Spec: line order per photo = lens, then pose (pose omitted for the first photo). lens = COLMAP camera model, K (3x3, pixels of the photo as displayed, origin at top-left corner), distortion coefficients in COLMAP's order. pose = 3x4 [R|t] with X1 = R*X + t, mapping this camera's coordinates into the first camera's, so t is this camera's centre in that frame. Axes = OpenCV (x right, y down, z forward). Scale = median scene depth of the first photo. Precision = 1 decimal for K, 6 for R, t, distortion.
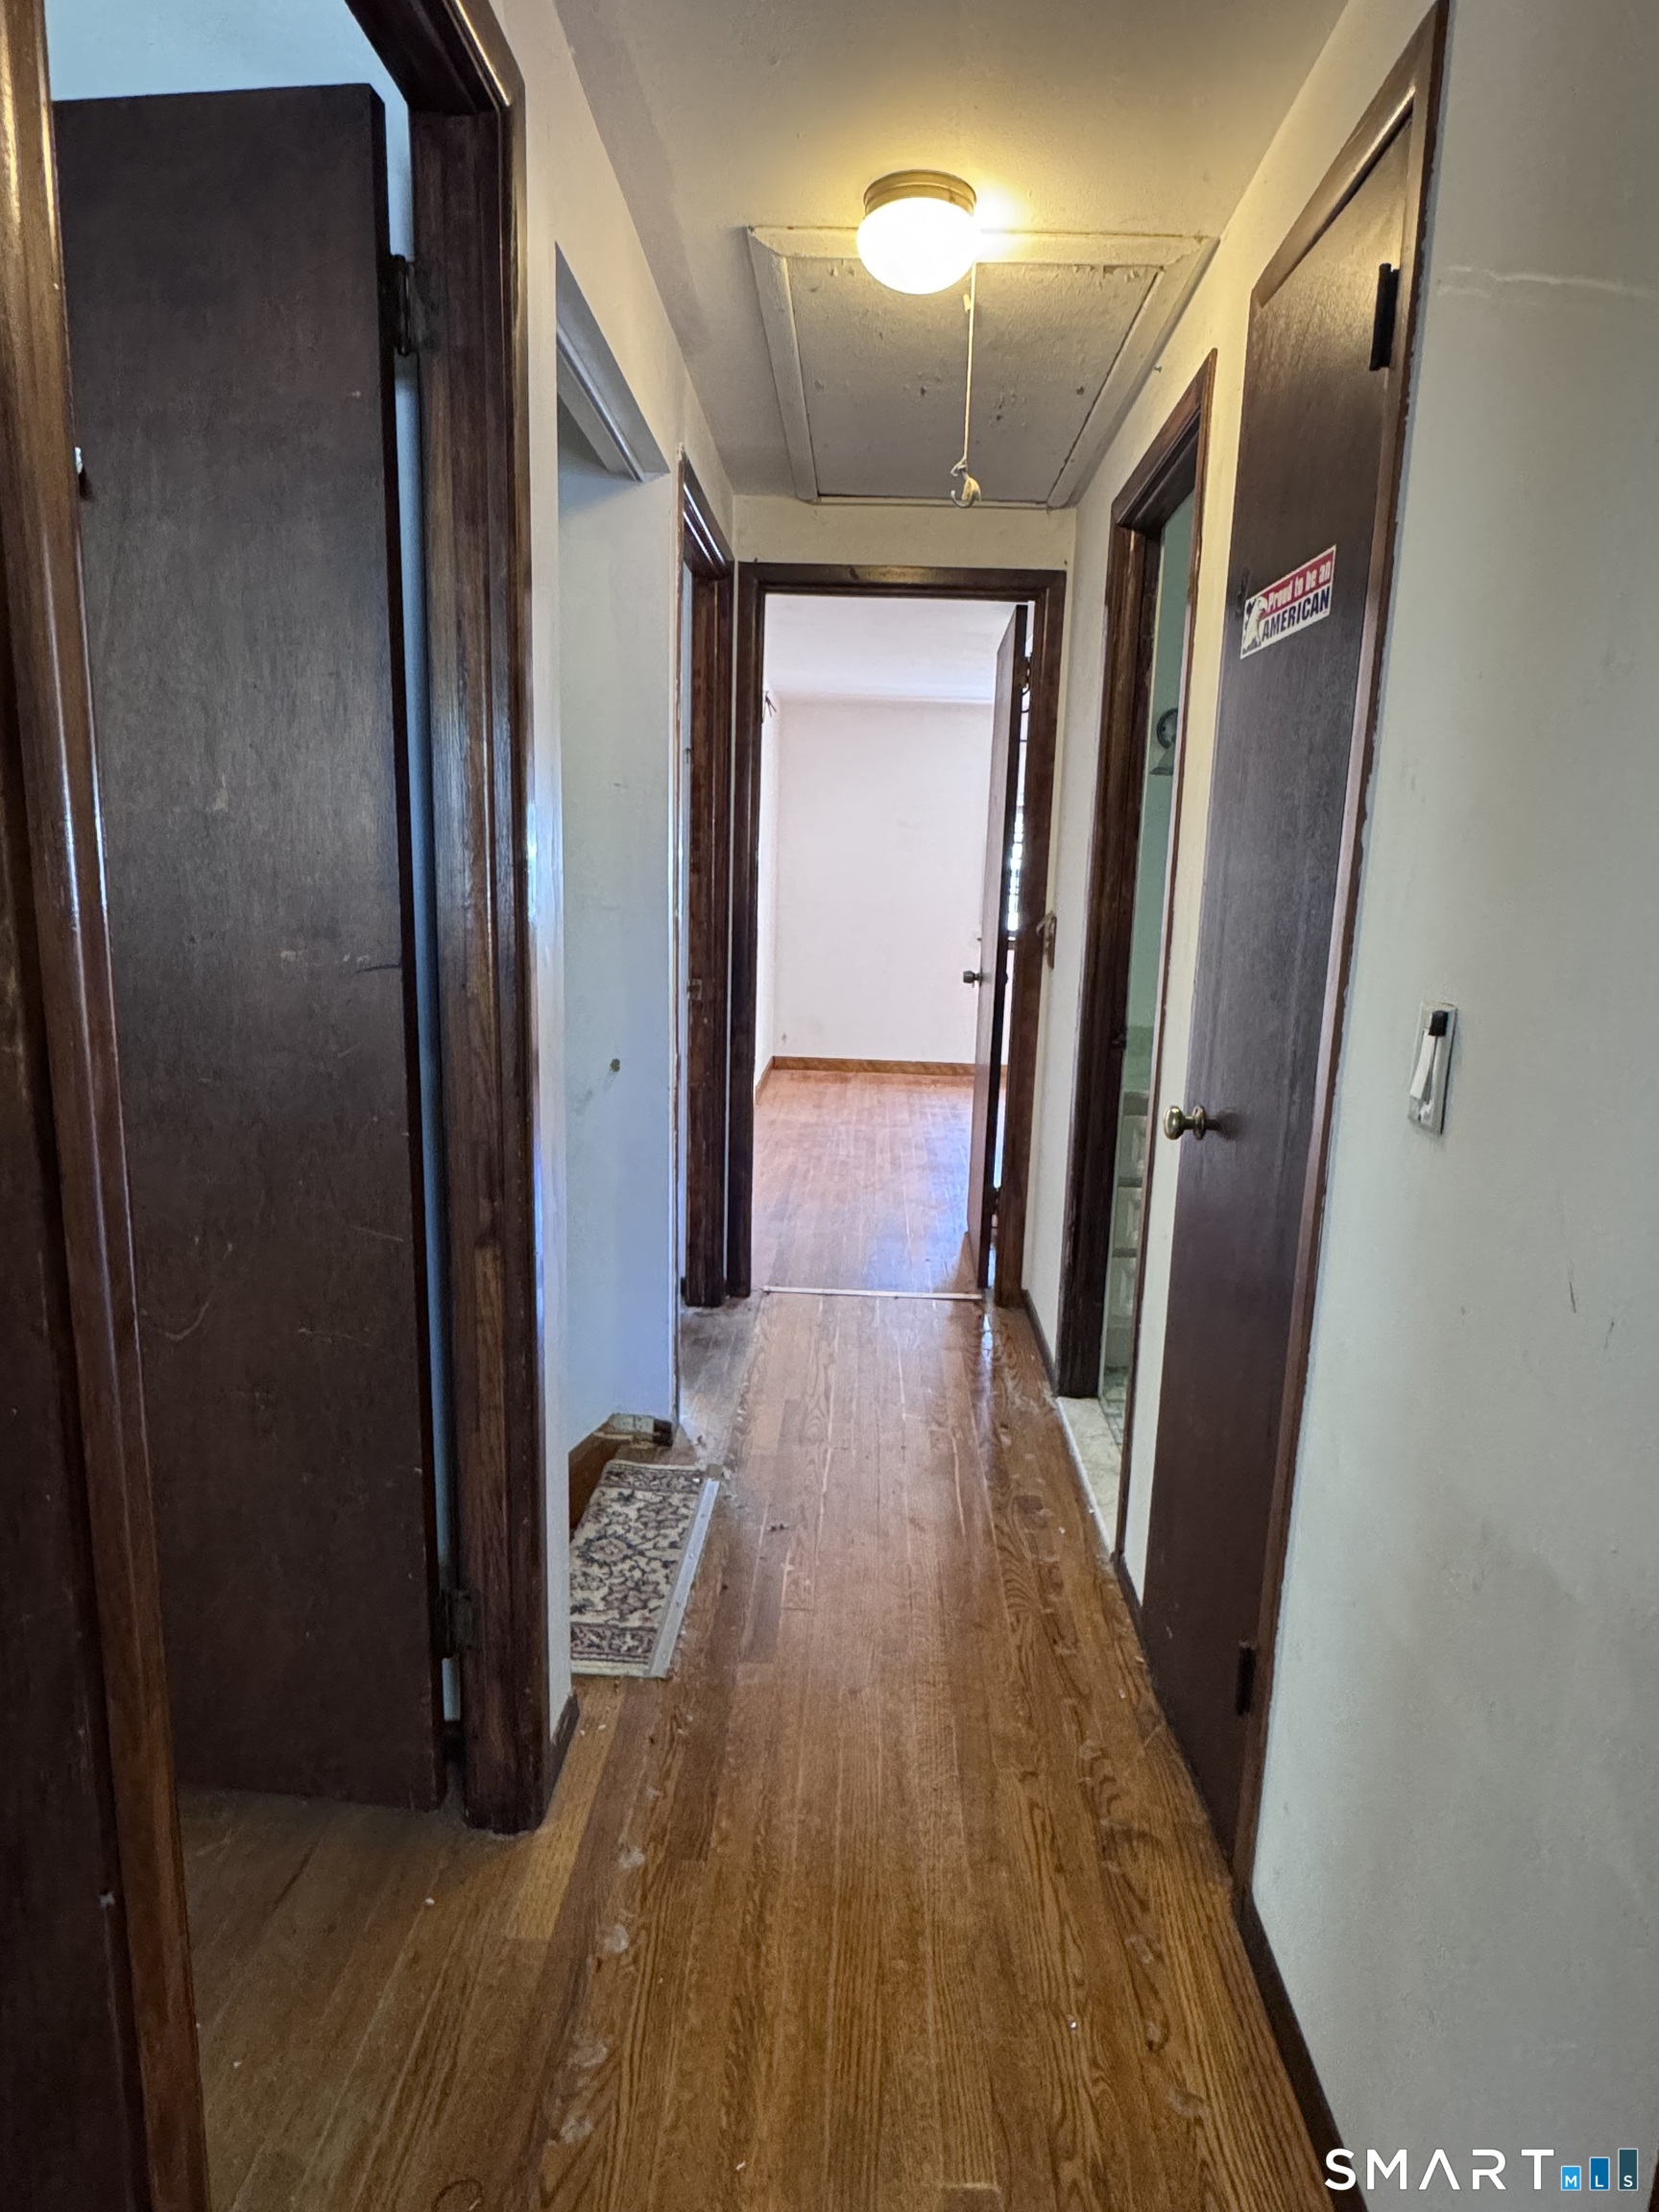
lens RADIAL K [[1252.6, 0, 833.6], [0, 1252.6, 1107.5], [0, 0, 1]] dist [-0.005581, 0.002021]
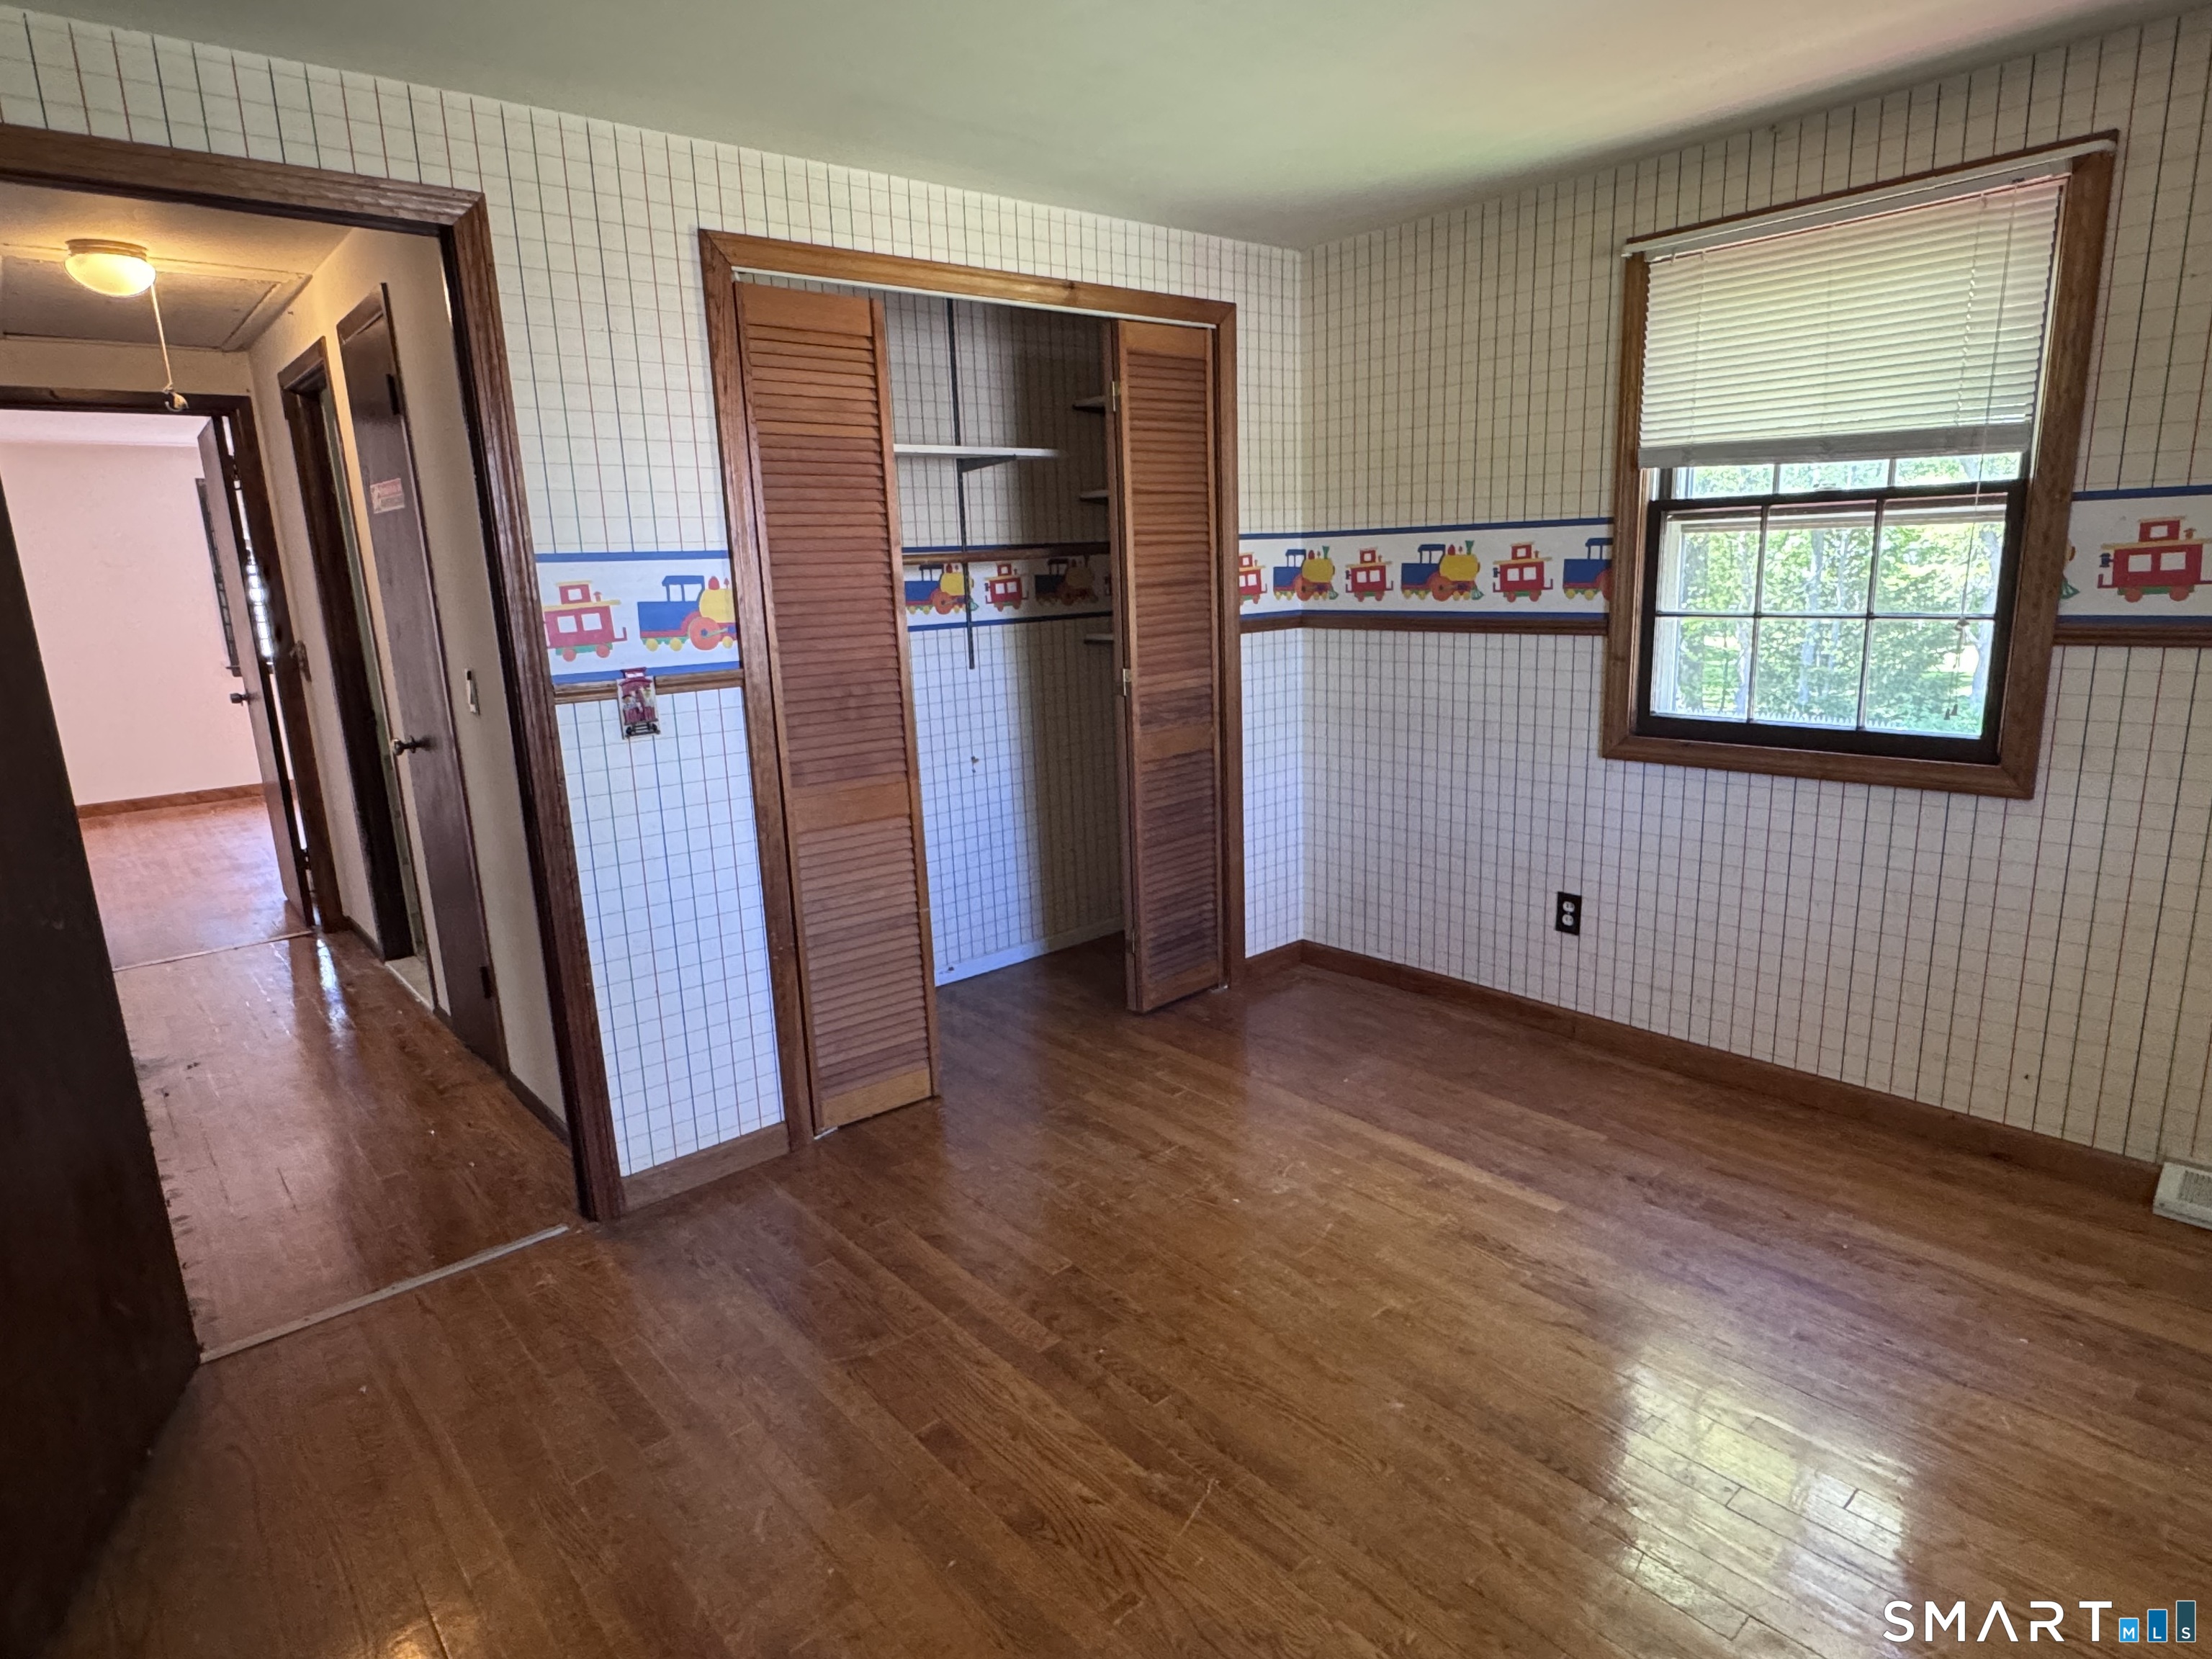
lens RADIAL K [[1252.6, 0, 1104.6], [0, 1252.6, 819.0], [0, 0, 1]] dist [-0.005581, 0.002021]
pose [[0.737713, -0.206181, 0.642860, -0.102663], [0.192565, 0.976929, 0.092347, 0.083946], [-0.647069, 0.055667, 0.760396, -0.641842]]
